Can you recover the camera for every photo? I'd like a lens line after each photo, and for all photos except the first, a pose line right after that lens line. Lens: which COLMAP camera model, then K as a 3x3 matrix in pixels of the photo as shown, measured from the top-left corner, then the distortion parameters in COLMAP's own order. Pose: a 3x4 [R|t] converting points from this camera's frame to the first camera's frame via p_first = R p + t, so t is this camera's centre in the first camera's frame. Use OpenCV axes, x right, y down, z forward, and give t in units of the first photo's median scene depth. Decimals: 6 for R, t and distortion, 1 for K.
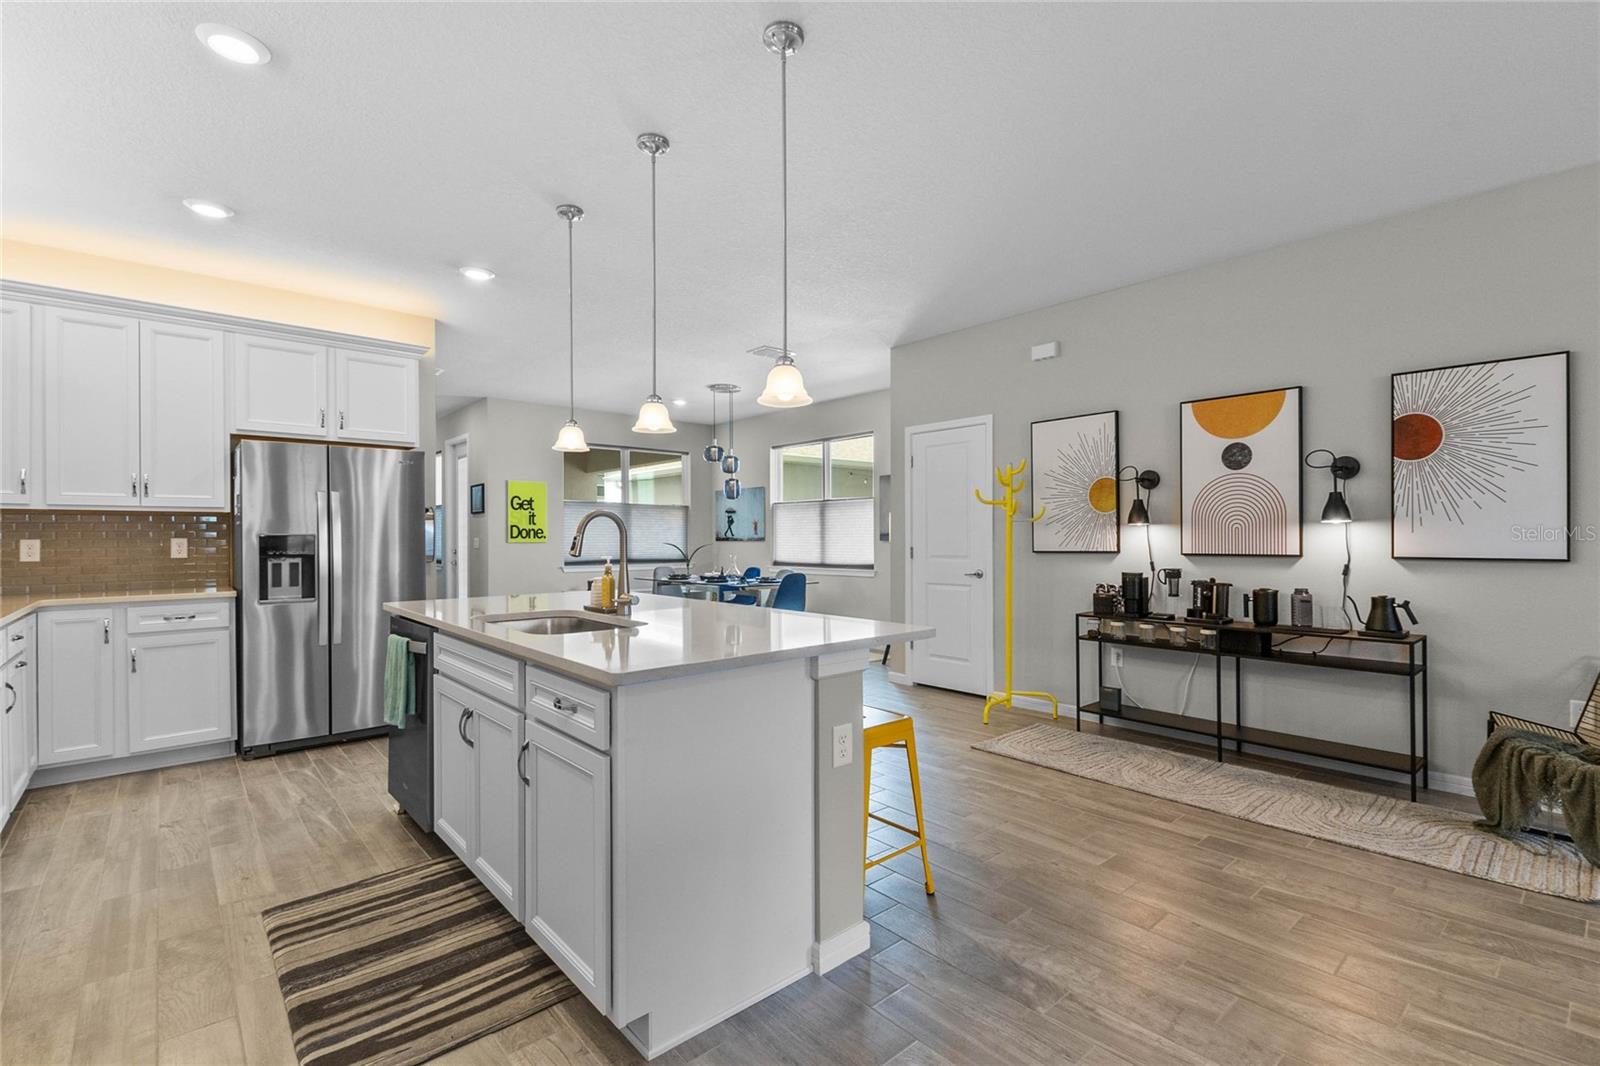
lens RADIAL K [[717.9, 0, 800.1], [0, 717.9, 534.4], [0, 0, 1]] dist [-0.000067, -0.000008]
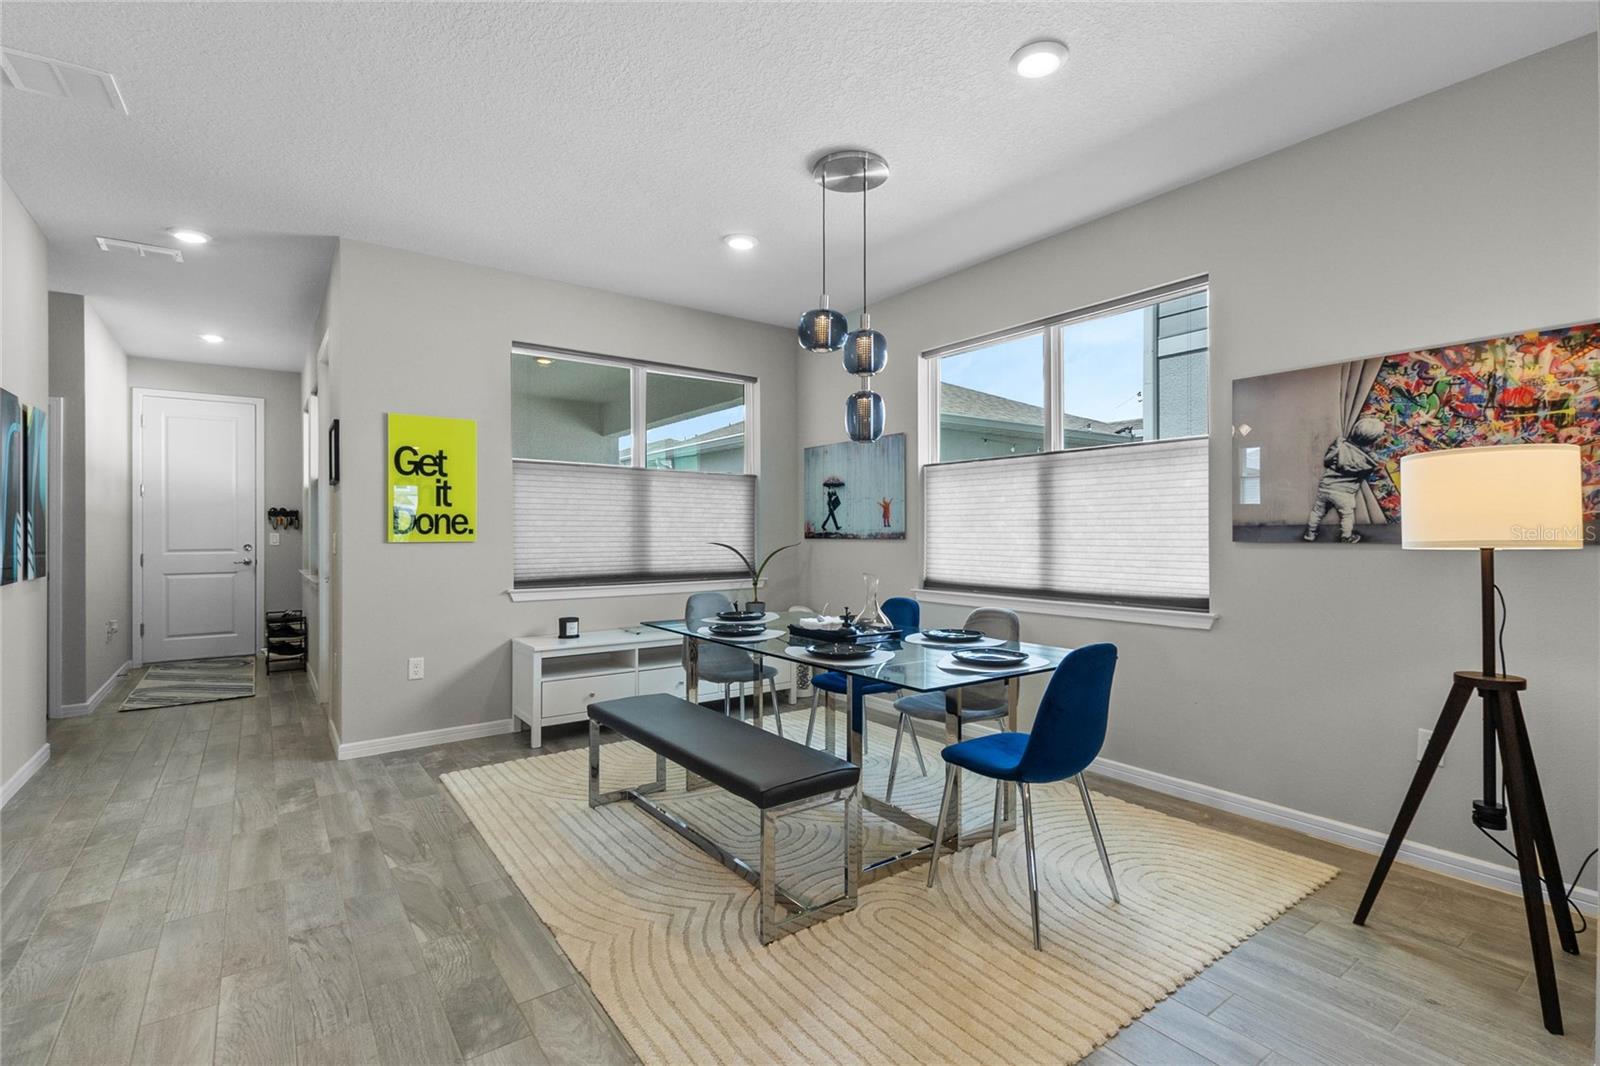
lens RADIAL K [[717.9, 0, 798.8], [0, 717.9, 530.6], [0, 0, 1]] dist [-0.000067, -0.000008]
pose [[0.996486, 0.000772, -0.083752, -0.086665], [-0.000612, 0.999998, 0.001932, 0.002150], [0.083753, -0.001874, 0.996485, 0.512954]]
